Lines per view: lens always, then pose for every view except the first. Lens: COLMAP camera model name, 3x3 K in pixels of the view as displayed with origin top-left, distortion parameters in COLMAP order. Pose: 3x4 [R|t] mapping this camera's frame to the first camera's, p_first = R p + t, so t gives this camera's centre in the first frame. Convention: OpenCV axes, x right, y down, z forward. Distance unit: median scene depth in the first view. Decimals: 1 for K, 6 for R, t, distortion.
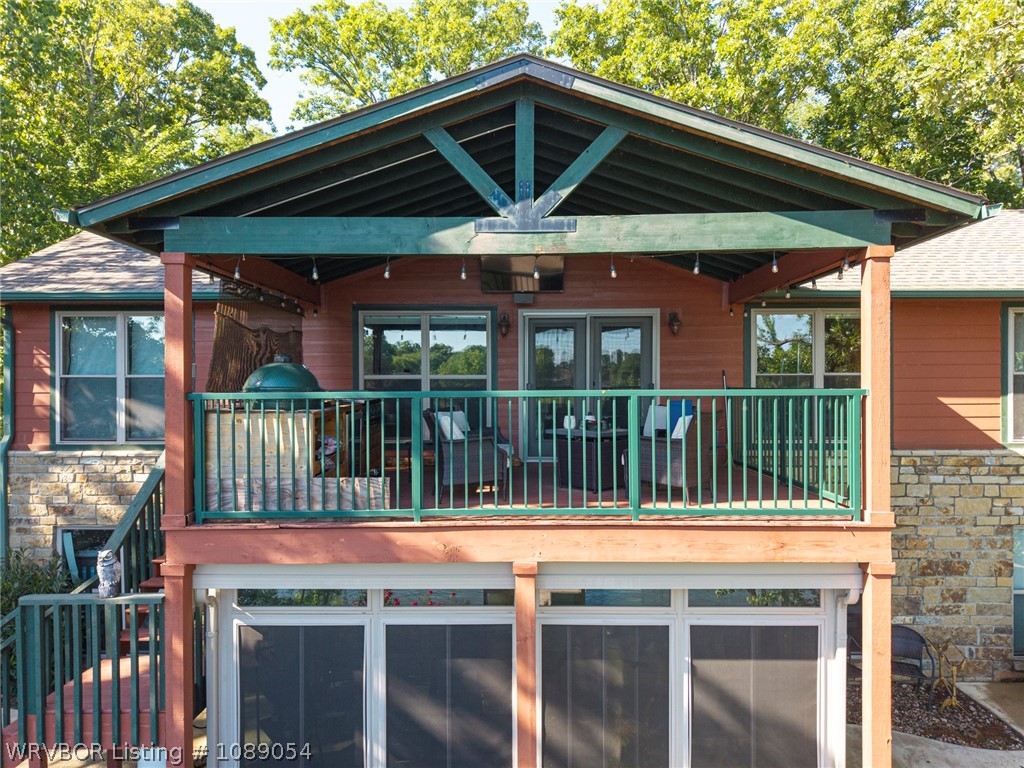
lens RADIAL K [[682.7, 0, 513.8], [0, 682.7, 389.0], [0, 0, 1]] dist [0.027447, -0.023629]
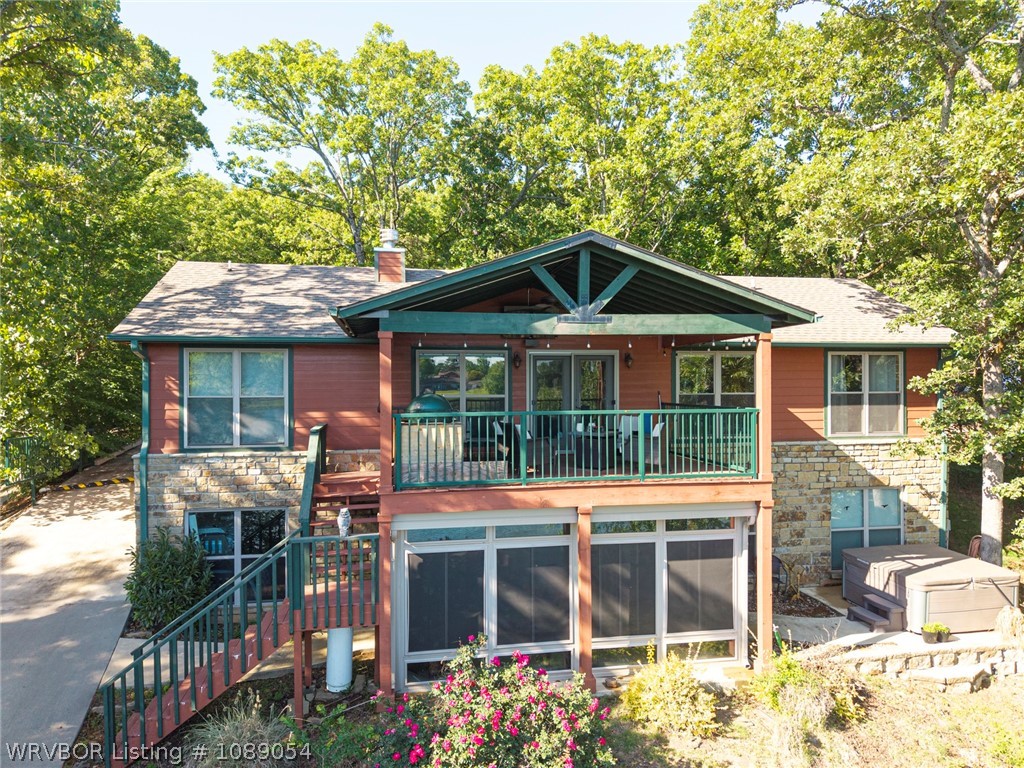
lens RADIAL K [[682.7, 0, 514.0], [0, 682.7, 388.0], [0, 0, 1]] dist [0.027447, -0.023629]
pose [[0.982142, -0.001597, 0.188132, -0.297810], [0.002198, 0.999993, -0.002987, -0.031270], [-0.188126, 0.003347, 0.982139, -0.429065]]
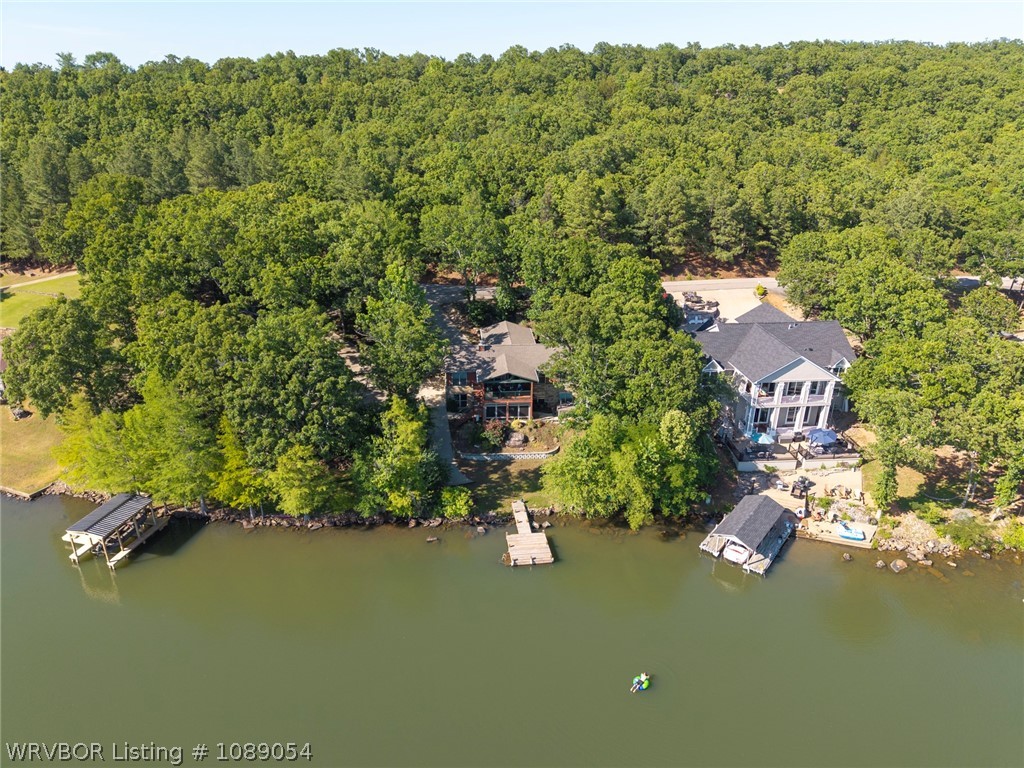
lens RADIAL K [[682.7, 0, 513.6], [0, 682.7, 383.0], [0, 0, 1]] dist [0.027447, -0.023629]
pose [[0.996593, -0.030353, 0.076683, -0.563321], [-0.002069, 0.920316, 0.391169, -3.435202], [-0.082446, -0.389995, 0.917118, -7.199542]]
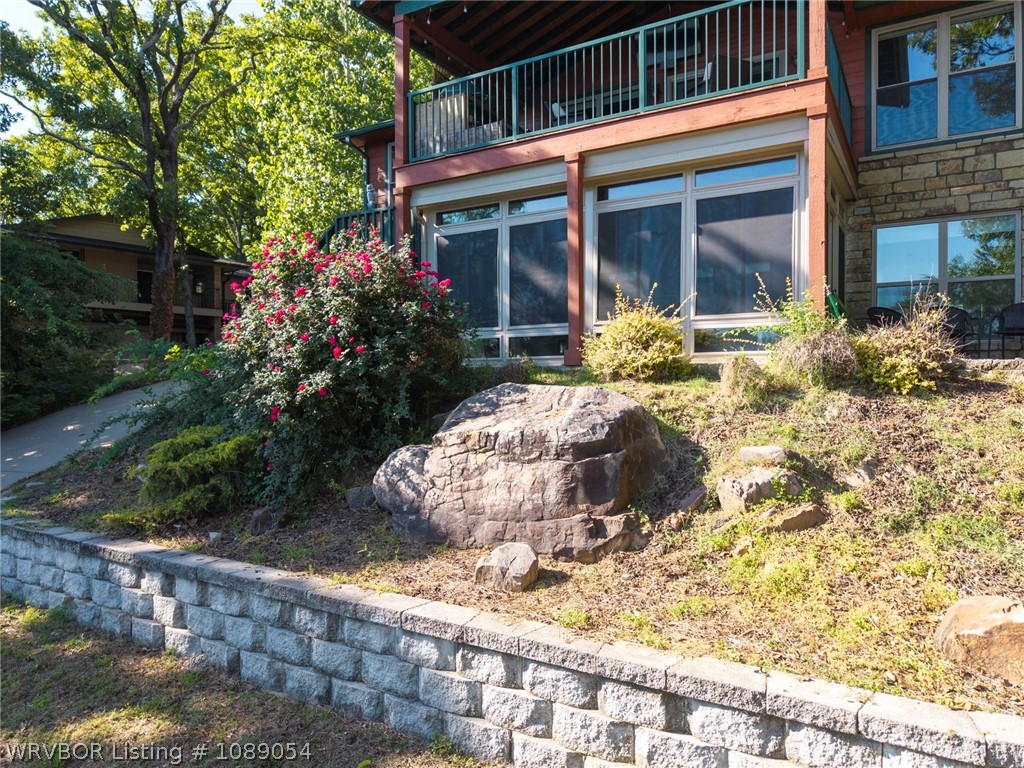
lens RADIAL K [[682.7, 0, 515.3], [0, 682.7, 385.5], [0, 0, 1]] dist [0.027447, -0.023629]
pose [[0.866919, 0.005589, -0.498418, 0.408604], [-0.004817, 0.999984, 0.002834, 0.464328], [0.498426, -0.000056, 0.866932, -0.257312]]
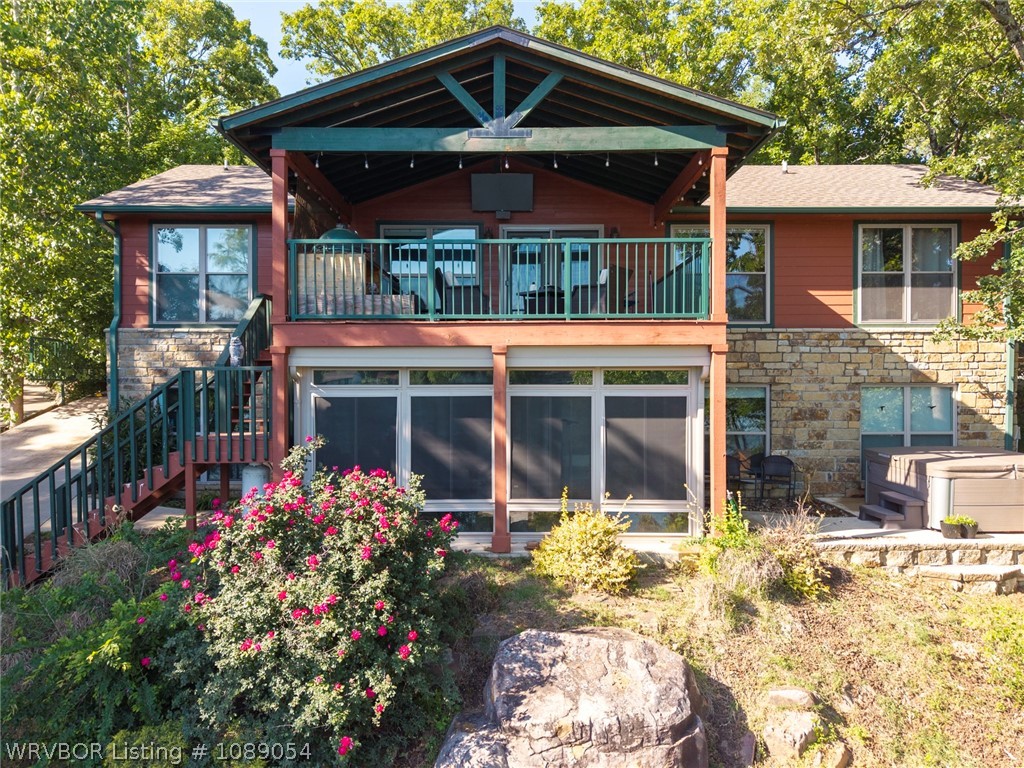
lens RADIAL K [[682.7, 0, 513.2], [0, 682.7, 387.8], [0, 0, 1]] dist [0.027447, -0.023629]
pose [[0.999887, 0.002009, 0.014869, 0.014812], [-0.001985, 0.999997, -0.001650, 0.210992], [-0.014872, 0.001621, 0.999888, -0.354652]]
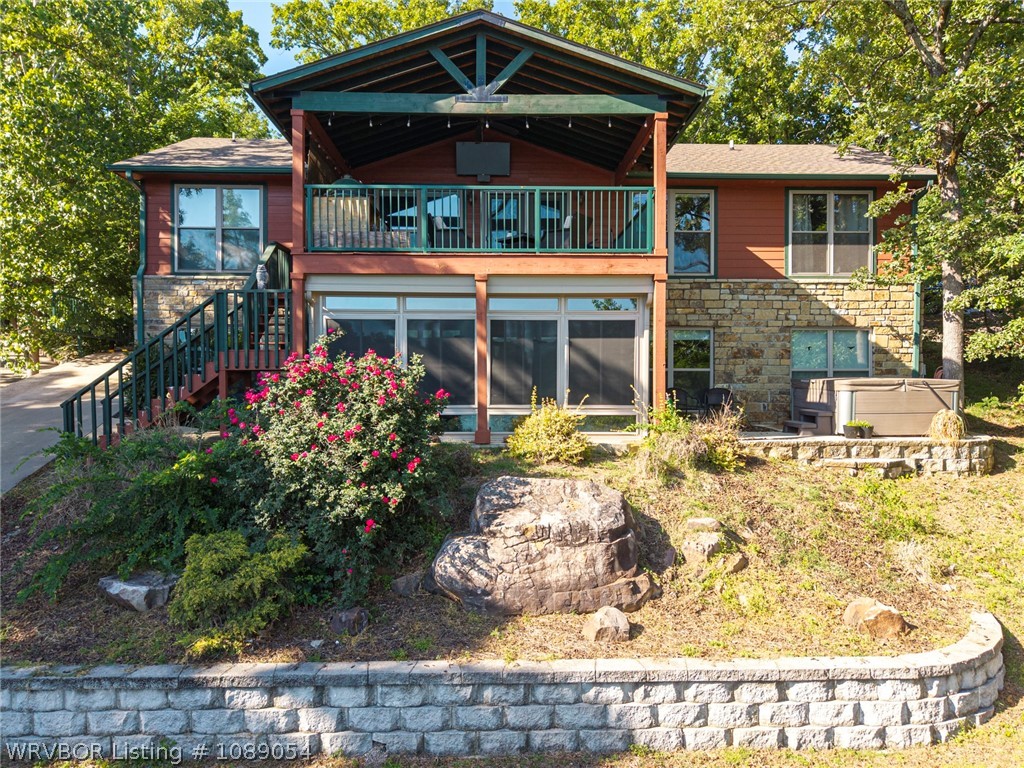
lens RADIAL K [[682.7, 0, 512.1], [0, 682.7, 387.2], [0, 0, 1]] dist [0.027447, -0.023629]
pose [[0.999066, 0.003299, 0.043076, 0.013197], [-0.003202, 0.999992, -0.002327, 0.344401], [-0.043083, 0.002187, 0.999069, -0.558520]]
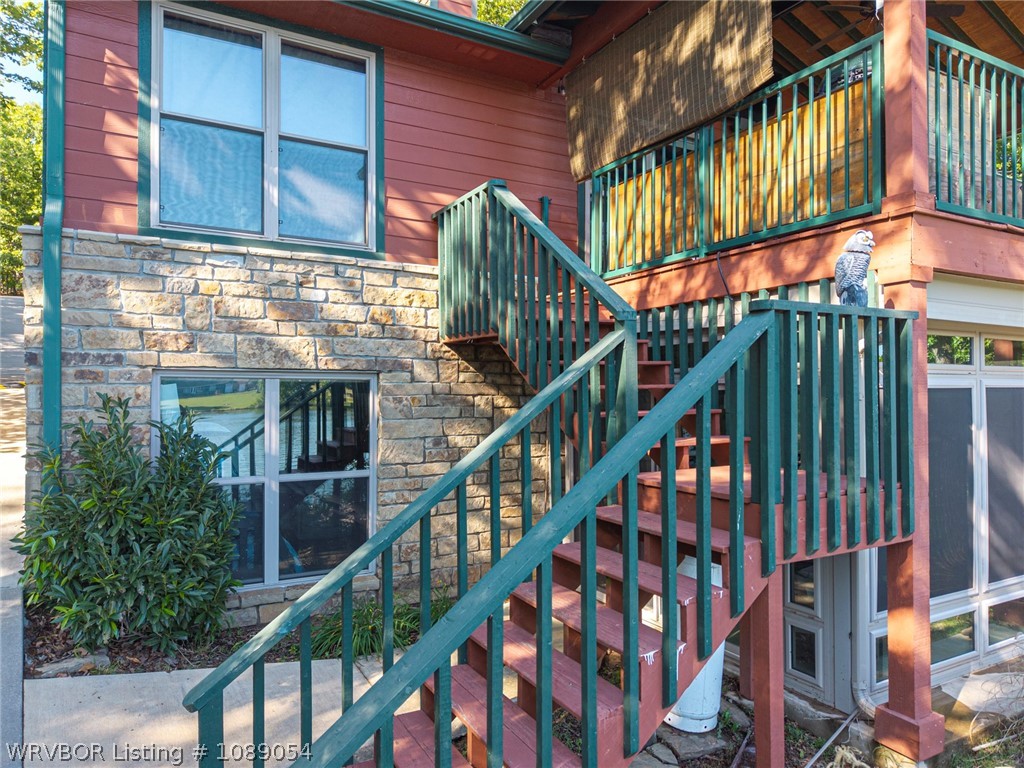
lens RADIAL K [[682.7, 0, 513.7], [0, 682.7, 386.8], [0, 0, 1]] dist [0.027447, -0.023629]
pose [[0.864074, 0.004433, 0.503345, -0.710606], [0.006273, 0.999789, -0.019574, 0.231480], [-0.503326, 0.020071, 0.863864, 0.366586]]
